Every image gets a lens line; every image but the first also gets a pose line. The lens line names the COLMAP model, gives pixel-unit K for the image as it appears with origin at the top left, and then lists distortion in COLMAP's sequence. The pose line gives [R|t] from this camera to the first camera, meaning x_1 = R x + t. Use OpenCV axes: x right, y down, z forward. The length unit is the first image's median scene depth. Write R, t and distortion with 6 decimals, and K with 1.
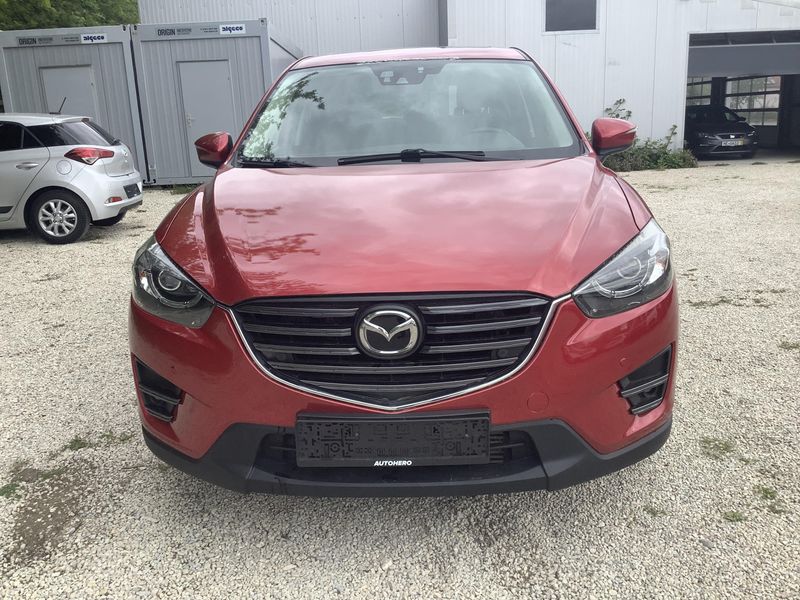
lens RADIAL K [[708.9, 0, 390.2], [0, 708.9, 297.0], [0, 0, 1]] dist [0.011482, -0.009504]
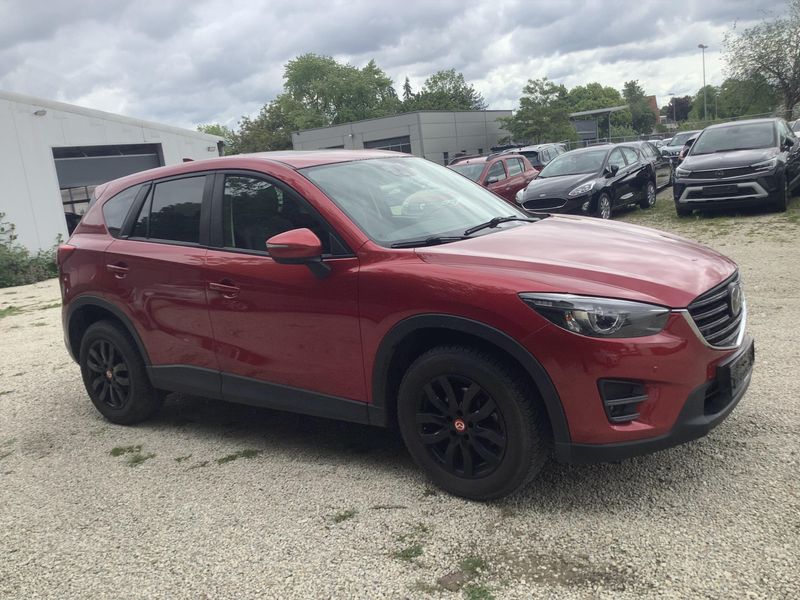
lens RADIAL K [[708.9, 0, 390.2], [0, 708.9, 297.0], [0, 0, 1]] dist [0.011482, -0.009504]
pose [[0.565583, -0.174339, 0.806053, -0.172491], [0.293164, 0.956061, 0.001080, -0.018431], [-0.770825, 0.235695, 0.591842, 0.058254]]
